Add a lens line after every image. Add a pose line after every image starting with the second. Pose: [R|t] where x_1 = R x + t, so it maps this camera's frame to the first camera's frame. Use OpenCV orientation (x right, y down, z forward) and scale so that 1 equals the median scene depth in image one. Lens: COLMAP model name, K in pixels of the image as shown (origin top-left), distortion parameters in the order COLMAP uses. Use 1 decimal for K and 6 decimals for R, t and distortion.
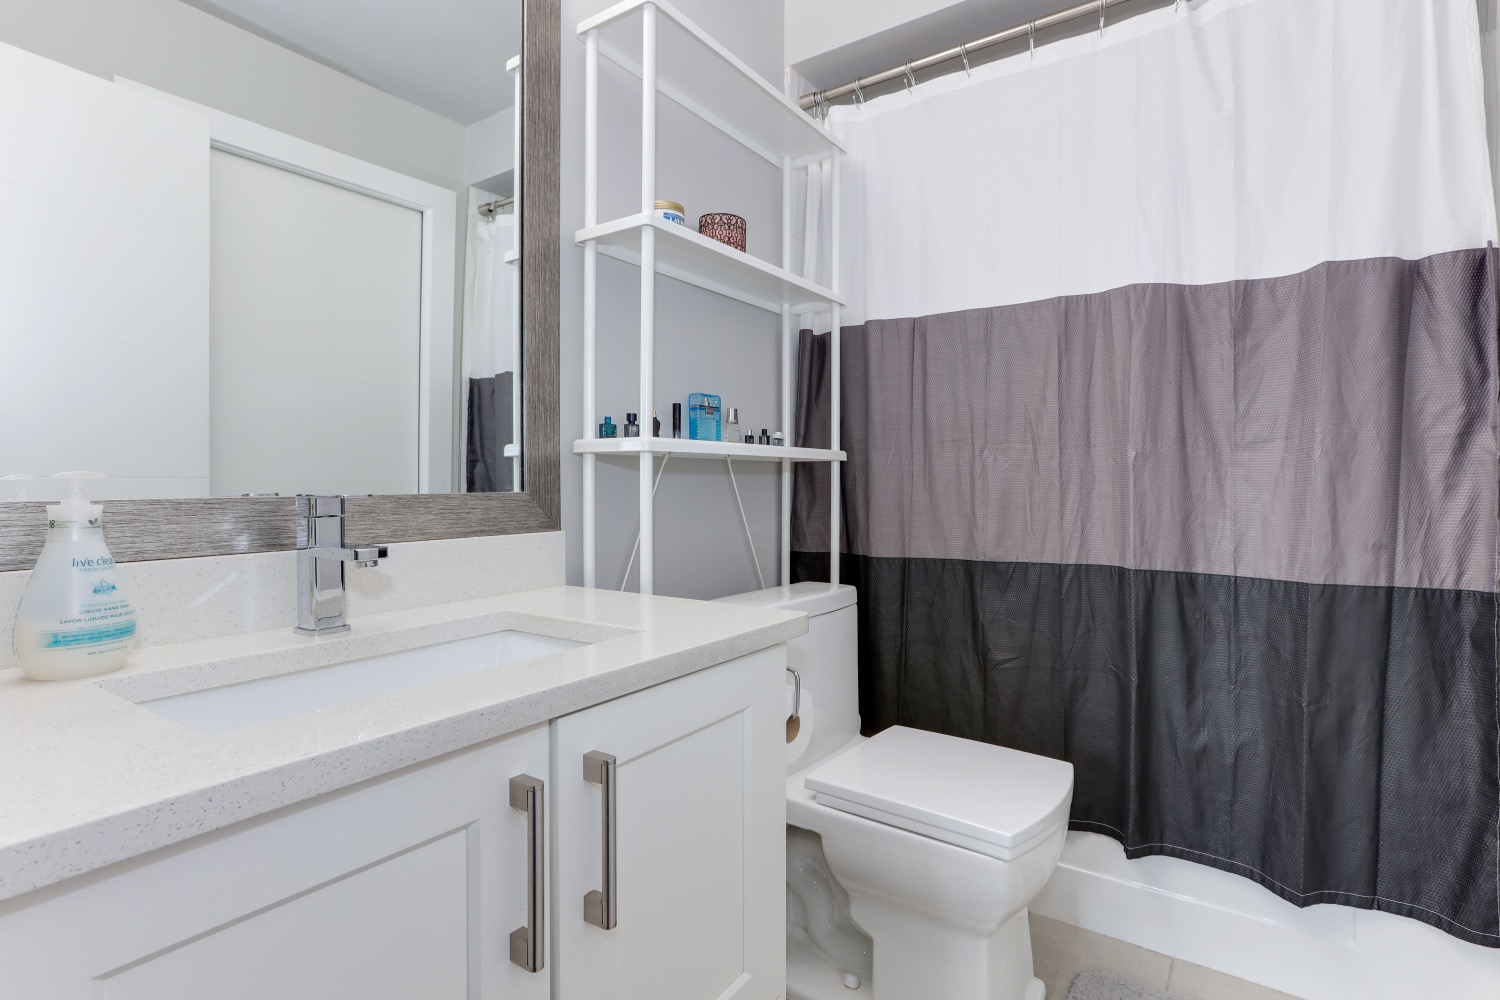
lens RADIAL K [[695.8, 0, 758.8], [0, 695.8, 496.3], [0, 0, 1]] dist [-0.032940, 0.021891]
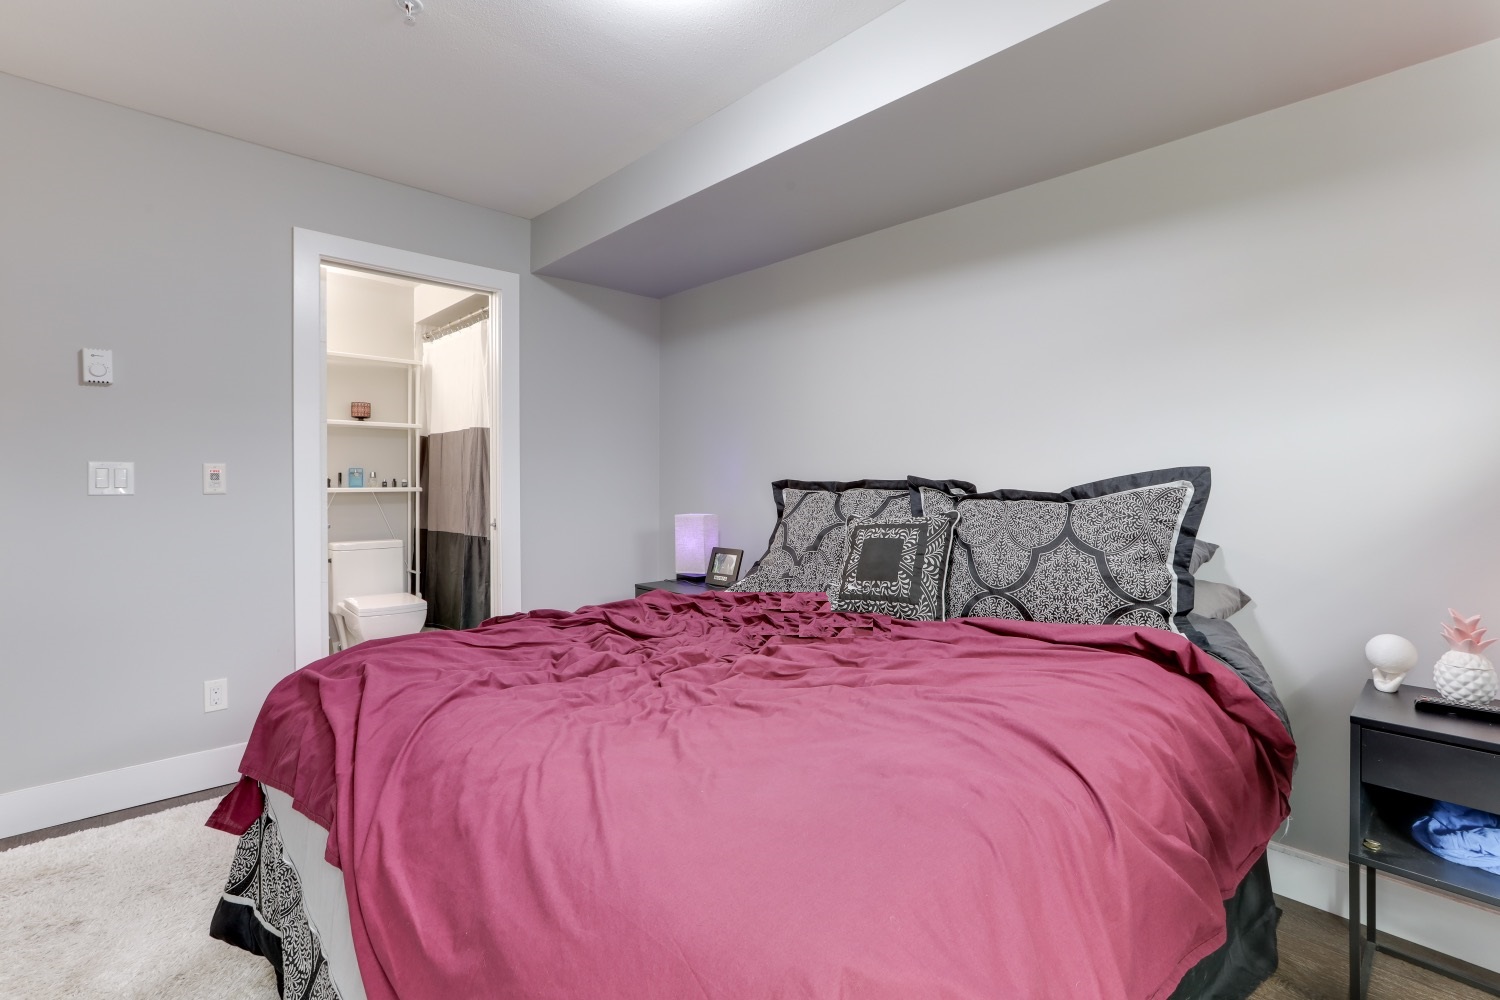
lens RADIAL K [[695.8, 0, 758.8], [0, 695.8, 496.3], [0, 0, 1]] dist [-0.032940, 0.021891]
pose [[0.976957, -0.006793, -0.213330, 1.828004], [0.005153, 0.999953, -0.008240, -0.013186], [0.213376, 0.006951, 0.976945, -1.128493]]
